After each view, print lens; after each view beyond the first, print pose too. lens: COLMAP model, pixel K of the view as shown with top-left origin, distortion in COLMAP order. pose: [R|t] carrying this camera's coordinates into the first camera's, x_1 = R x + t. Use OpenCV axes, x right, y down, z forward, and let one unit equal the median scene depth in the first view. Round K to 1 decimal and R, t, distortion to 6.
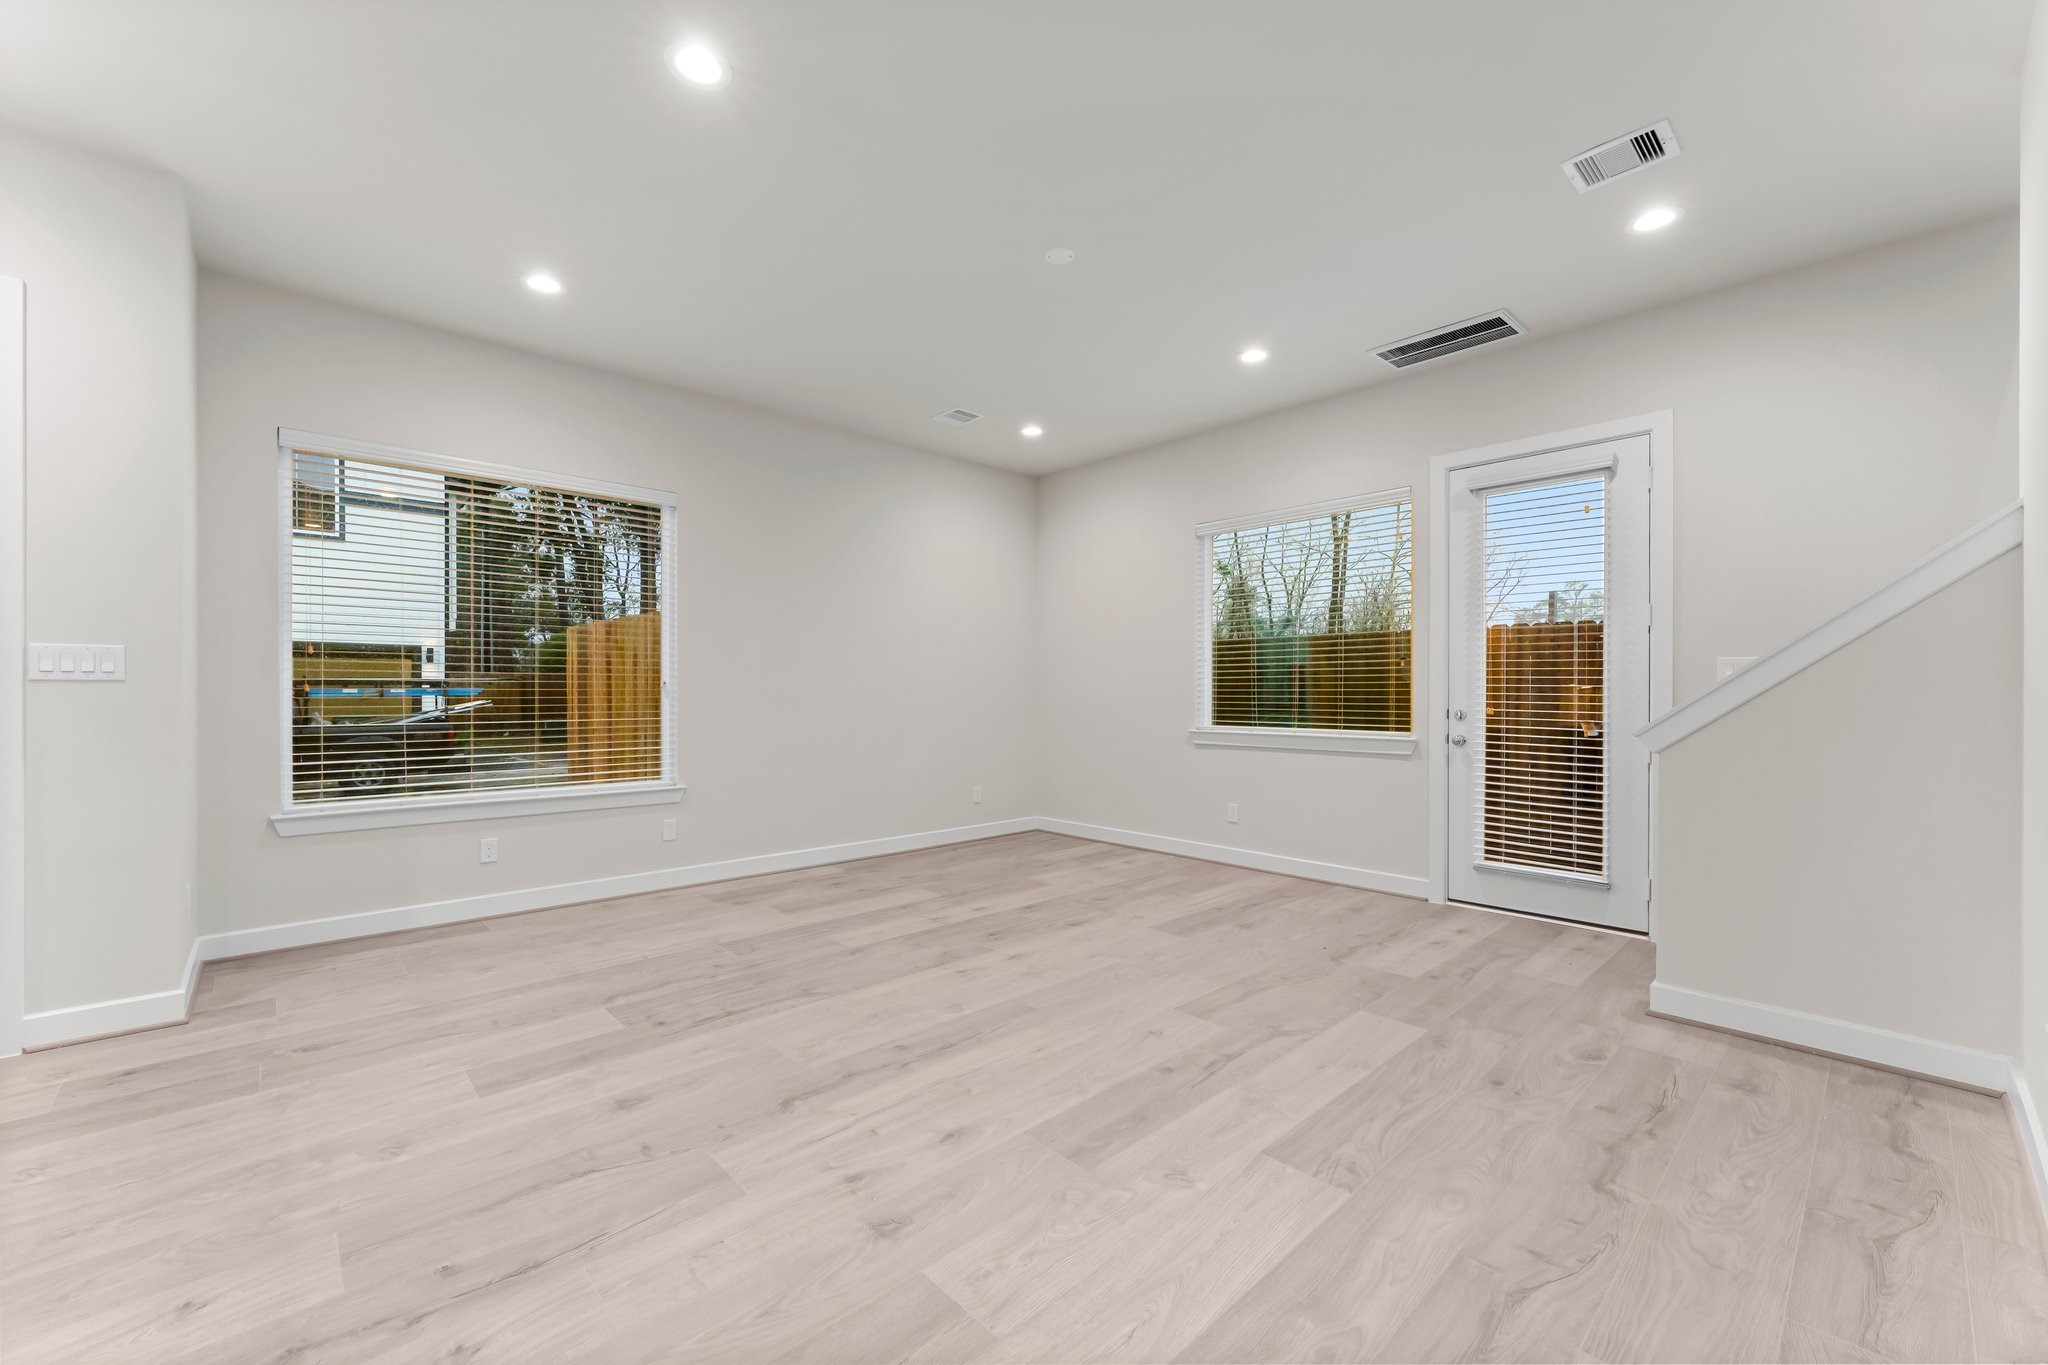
lens RADIAL K [[828.0, 0, 1020.9], [0, 828.0, 689.6], [0, 0, 1]] dist [0.000750, -0.000542]
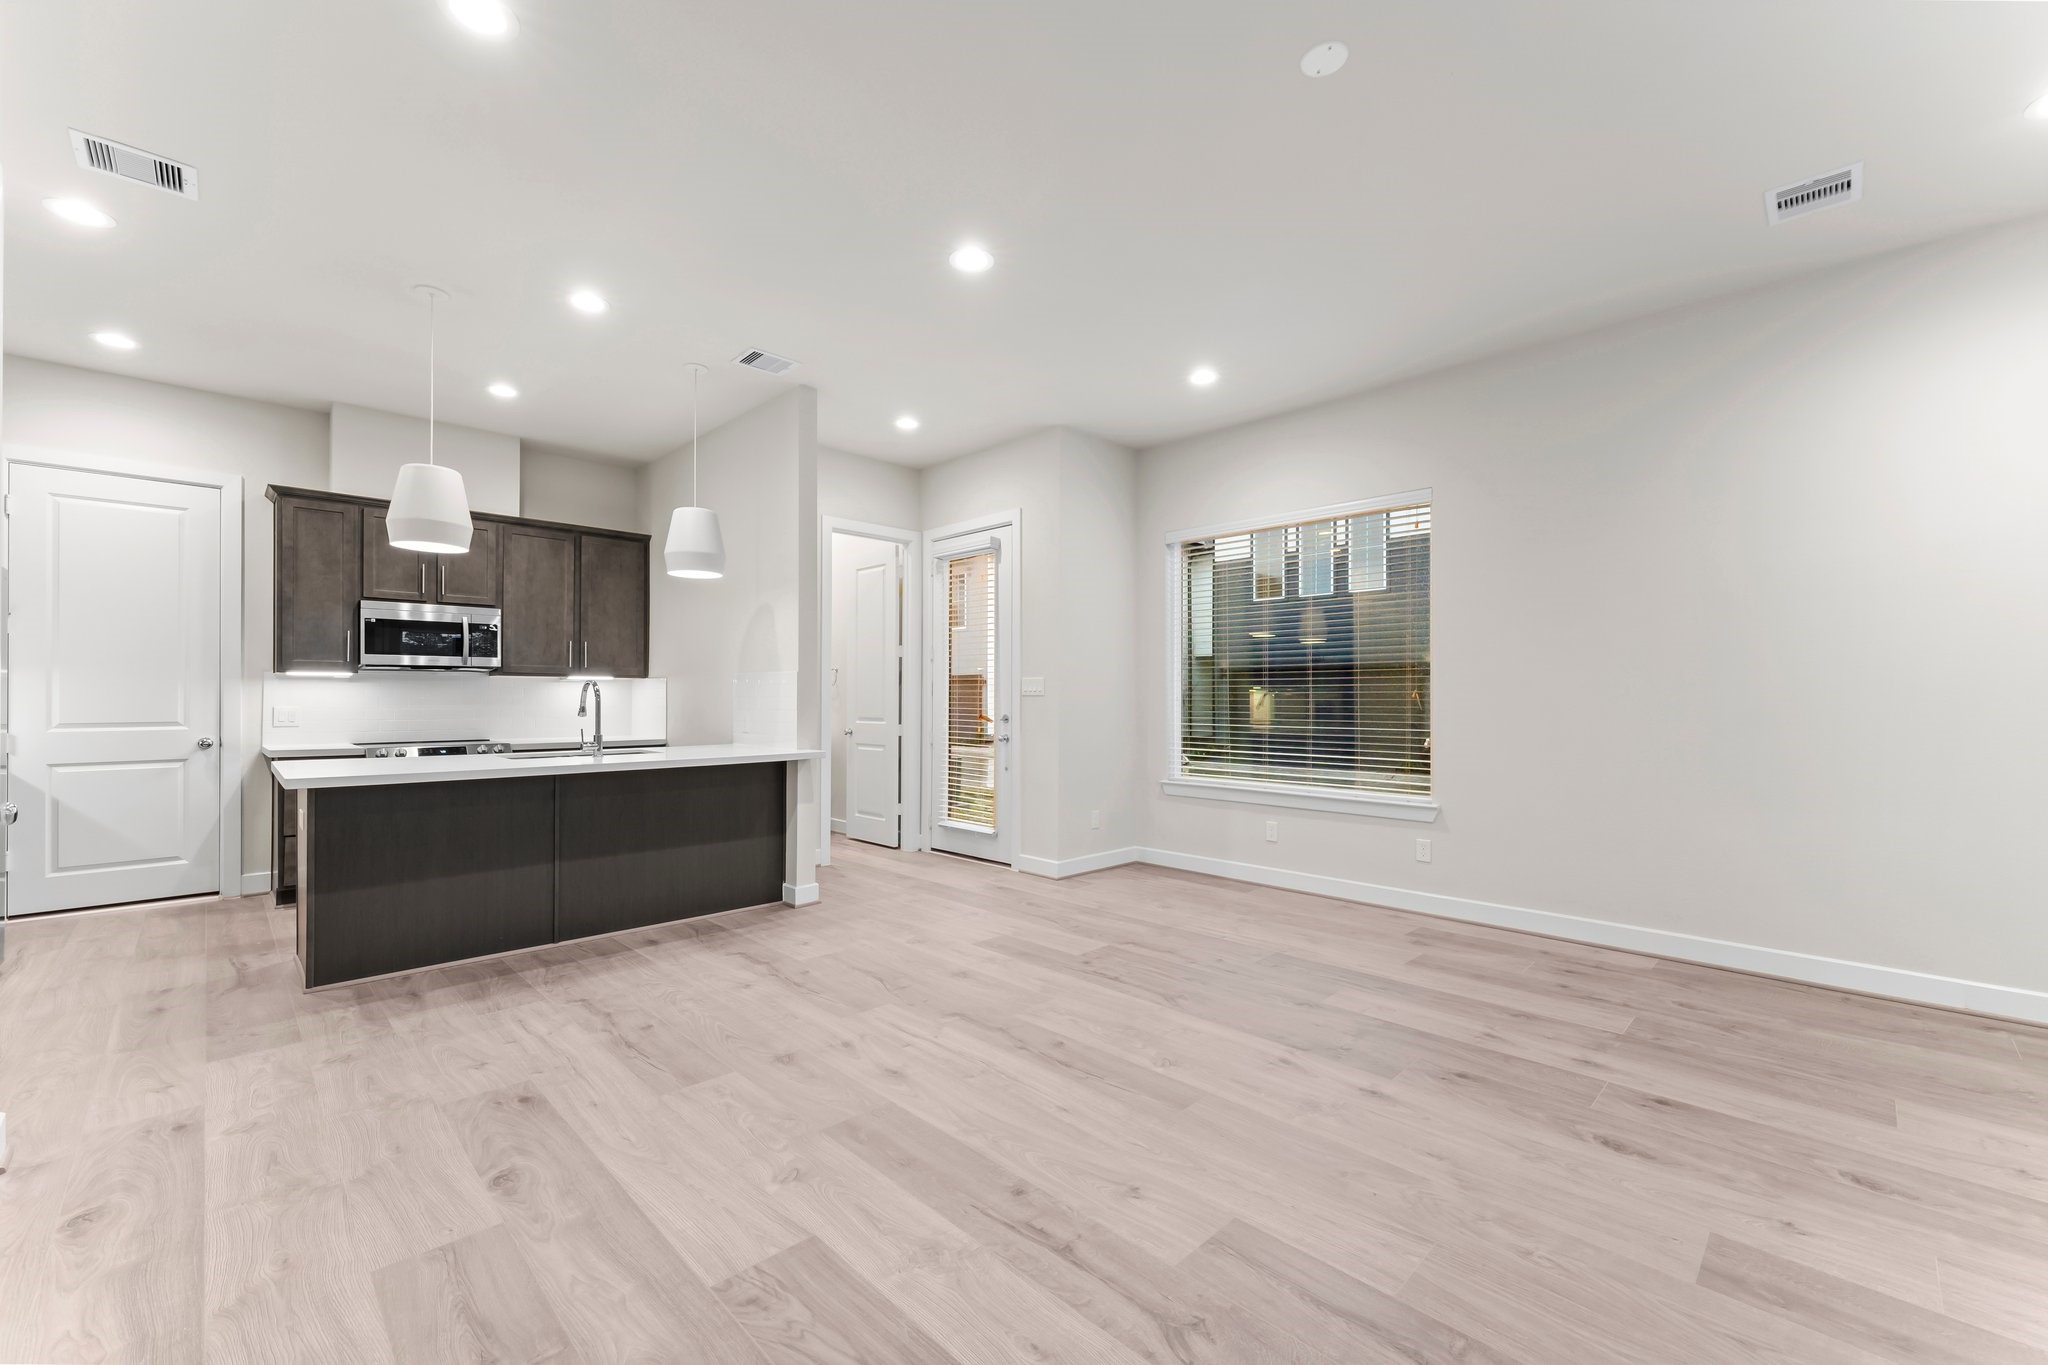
lens RADIAL K [[828.0, 0, 1013.0], [0, 828.0, 727.5], [0, 0, 1]] dist [0.000750, -0.000542]
pose [[0.012306, 0.033109, -0.999376, 0.796213], [0.001350, 0.999450, 0.033128, -0.002646], [0.999923, -0.001756, 0.012255, 0.833900]]
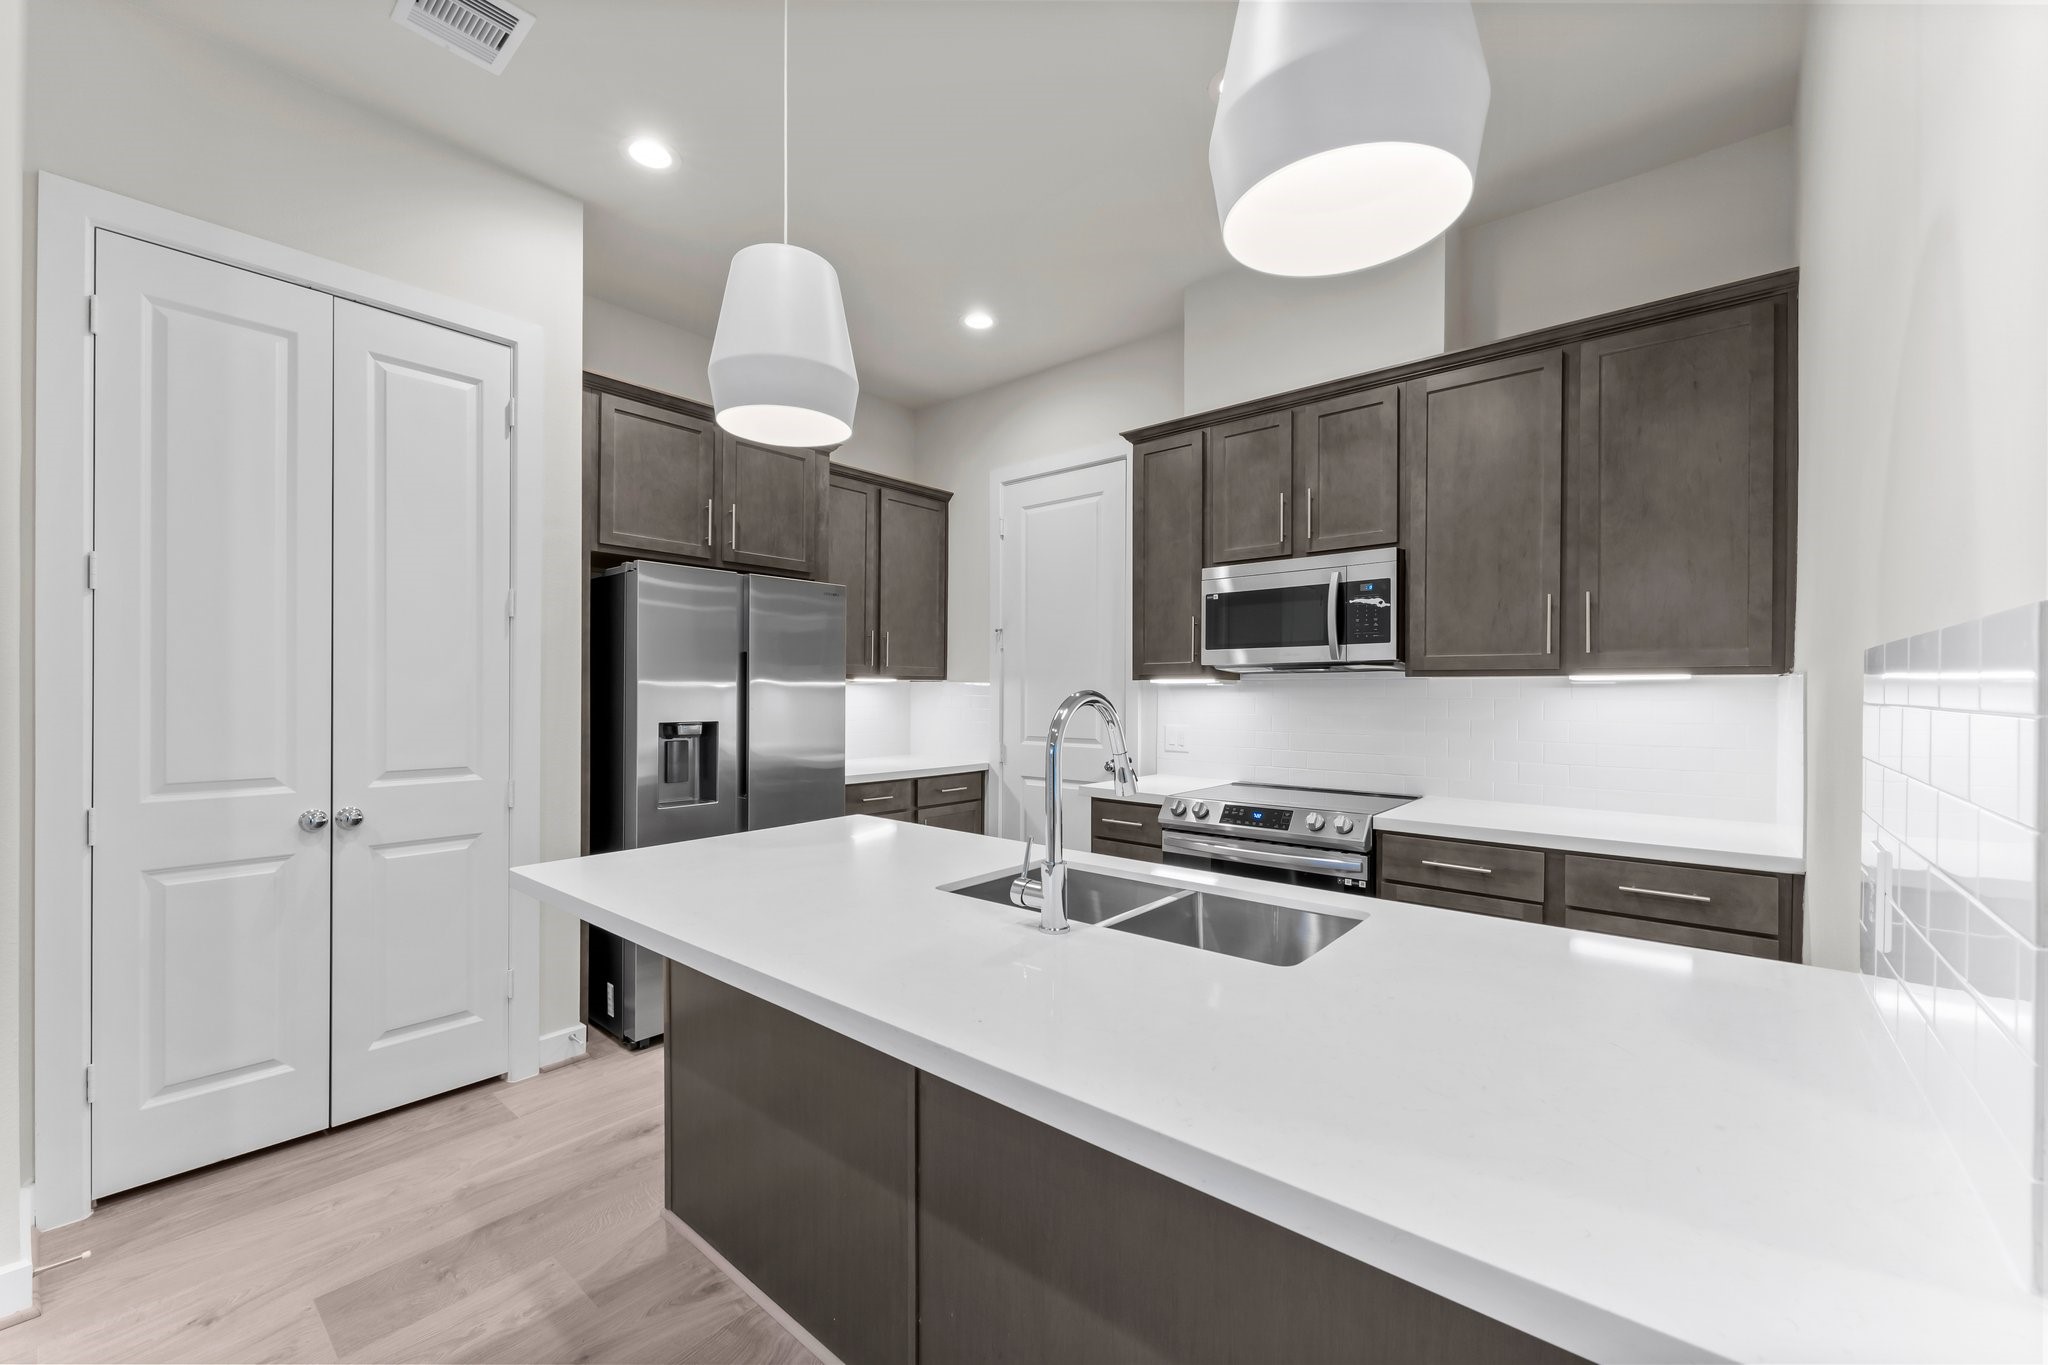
lens RADIAL K [[828.0, 0, 1020.6], [0, 828.0, 697.5], [0, 0, 1]] dist [0.000750, -0.000542]
pose [[-0.993051, -0.003798, -0.117623, -0.519688], [-0.004356, 0.999980, 0.004488, -0.038113], [0.117604, 0.004969, -0.993048, 0.603289]]
